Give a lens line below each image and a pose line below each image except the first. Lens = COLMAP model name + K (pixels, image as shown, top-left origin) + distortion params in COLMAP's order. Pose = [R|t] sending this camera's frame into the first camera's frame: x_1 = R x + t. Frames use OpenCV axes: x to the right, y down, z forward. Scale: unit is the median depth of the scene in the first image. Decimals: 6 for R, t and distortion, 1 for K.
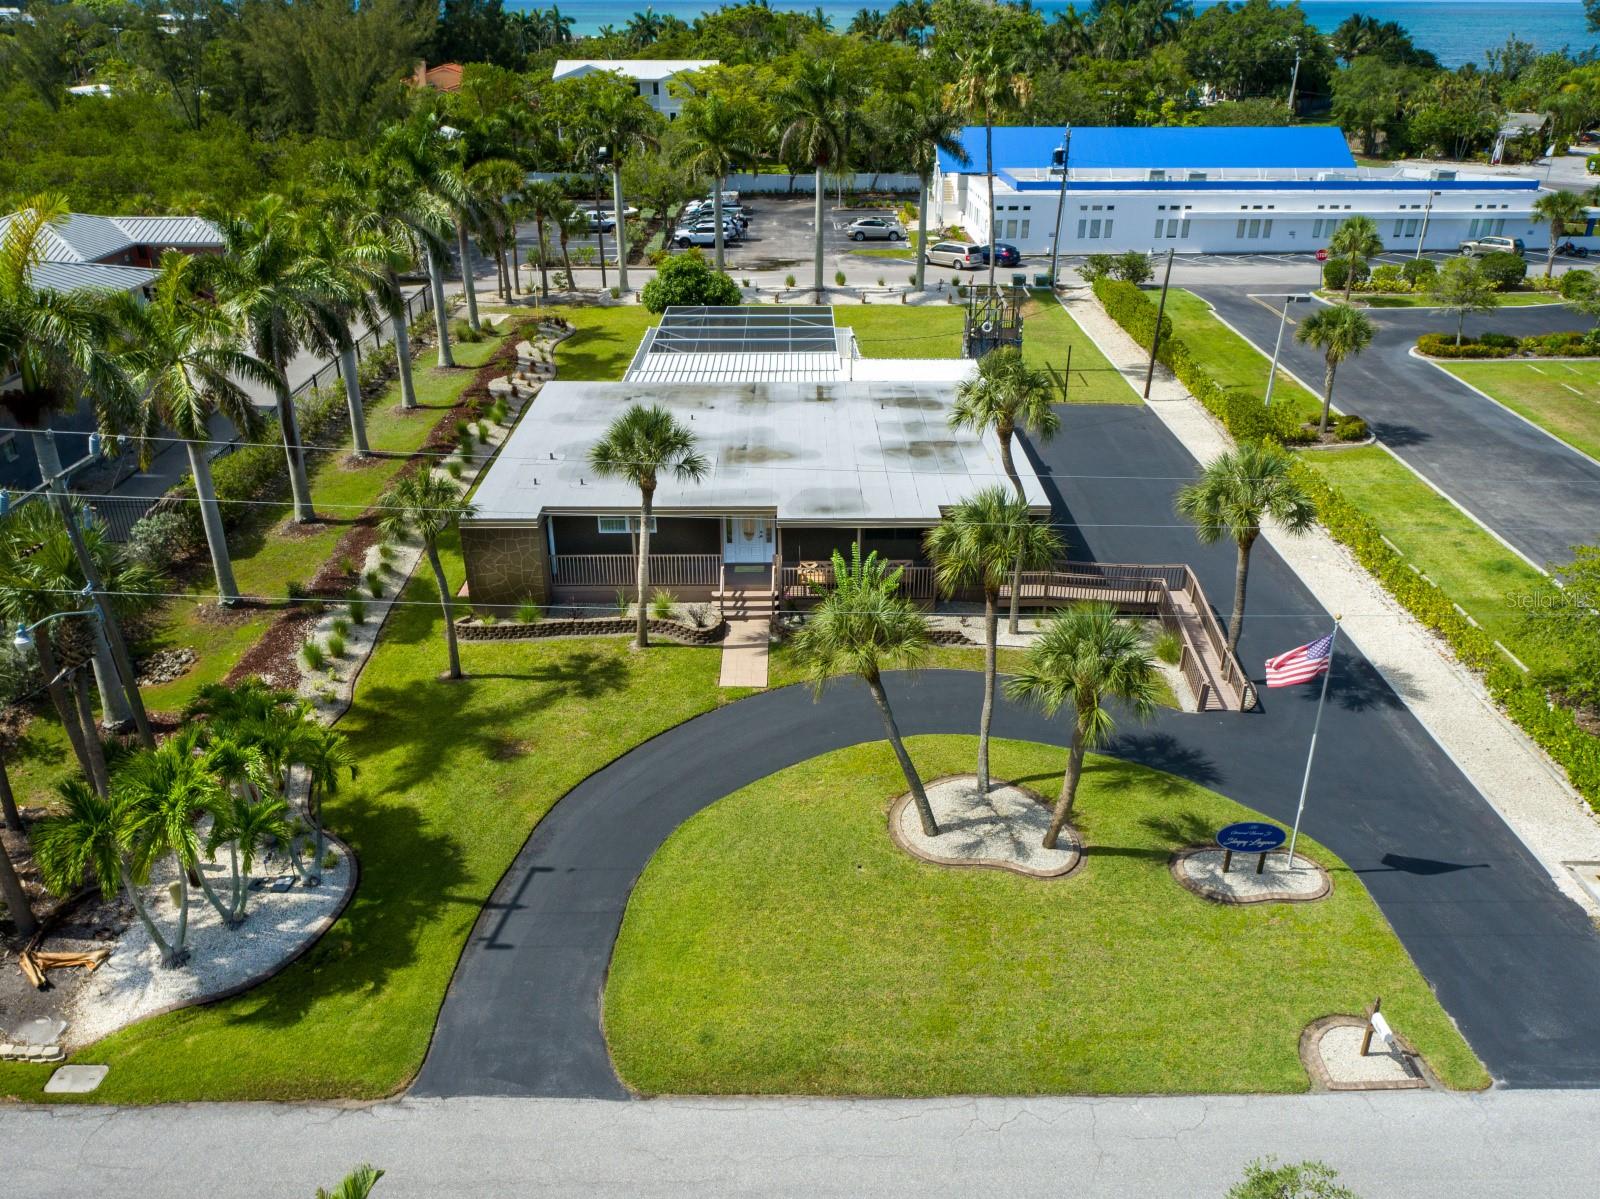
lens RADIAL K [[1214.5, 0, 800.0], [0, 1214.5, 599.5], [0, 0, 1]] dist [-0.015869, -0.002425]
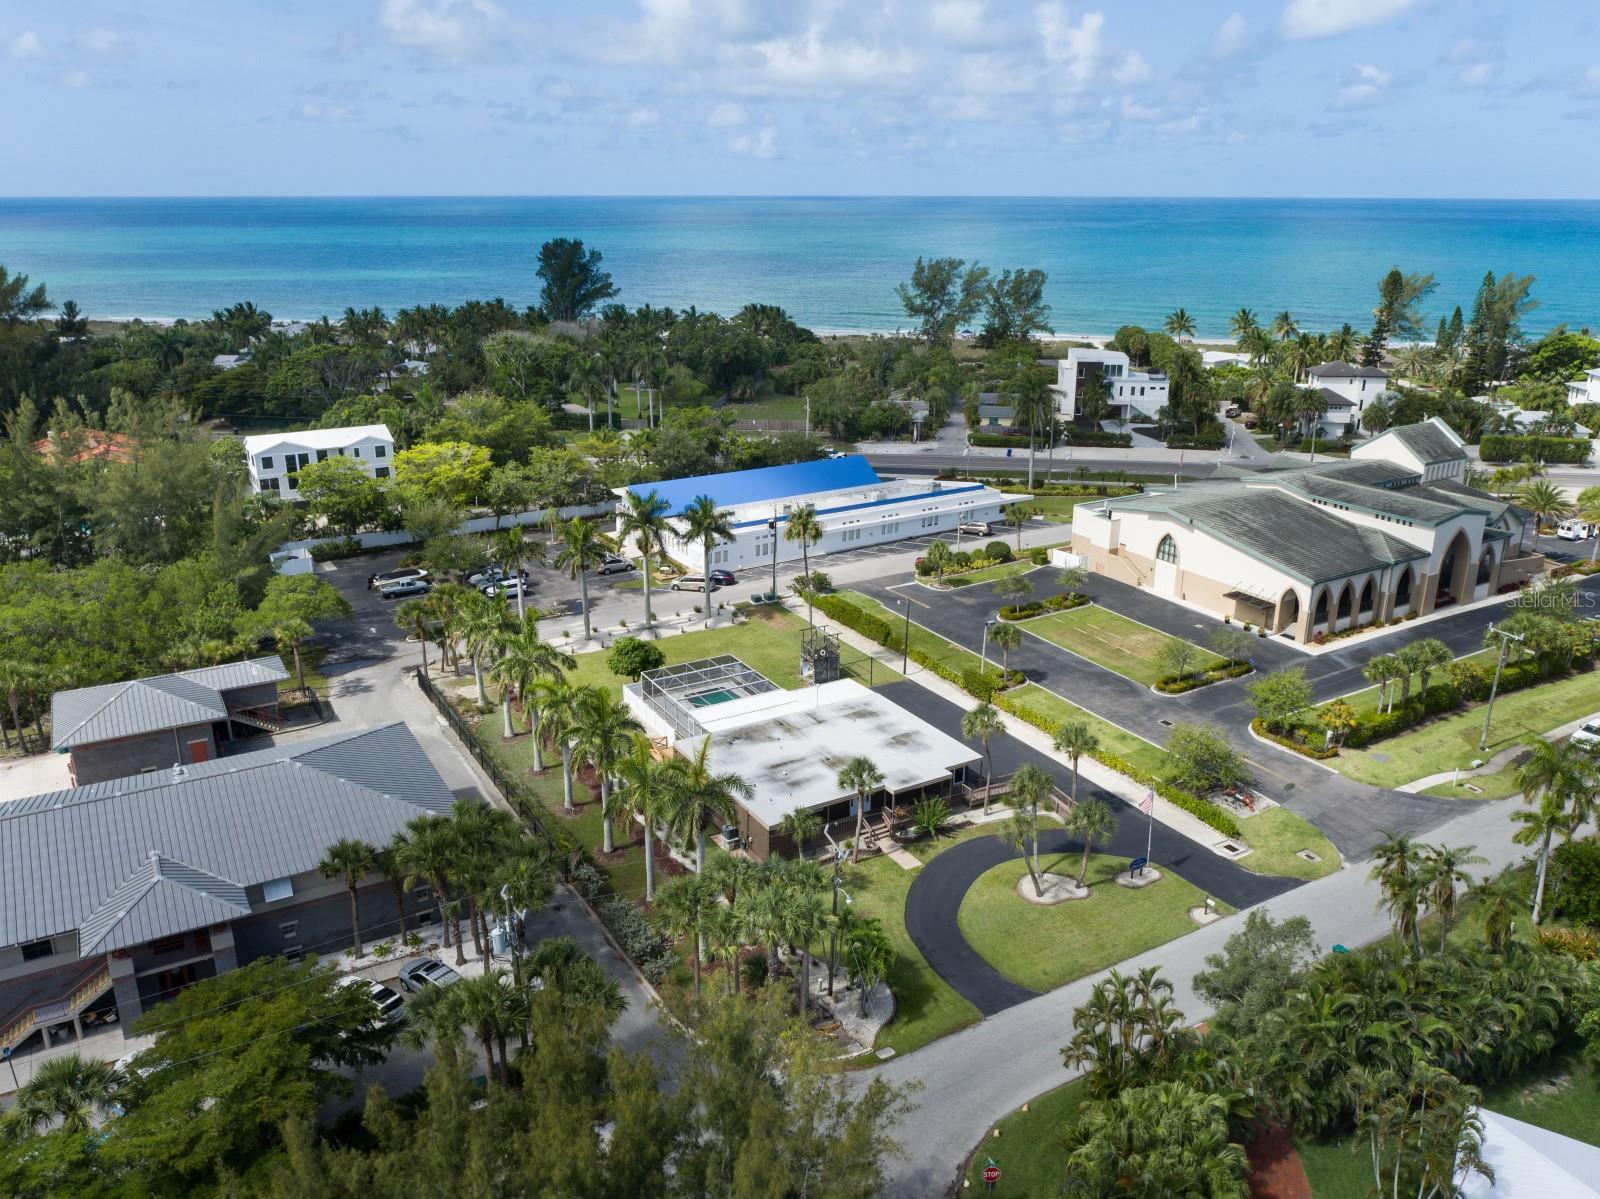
lens RADIAL K [[1214.5, 0, 800.0], [0, 1214.5, 599.5], [0, 0, 1]] dist [-0.015869, -0.002425]
pose [[0.864503, -0.159604, 0.476614, -1.108732], [0.223459, 0.971423, -0.080021, -0.252511], [-0.450222, 0.175682, 0.875463, -0.886857]]
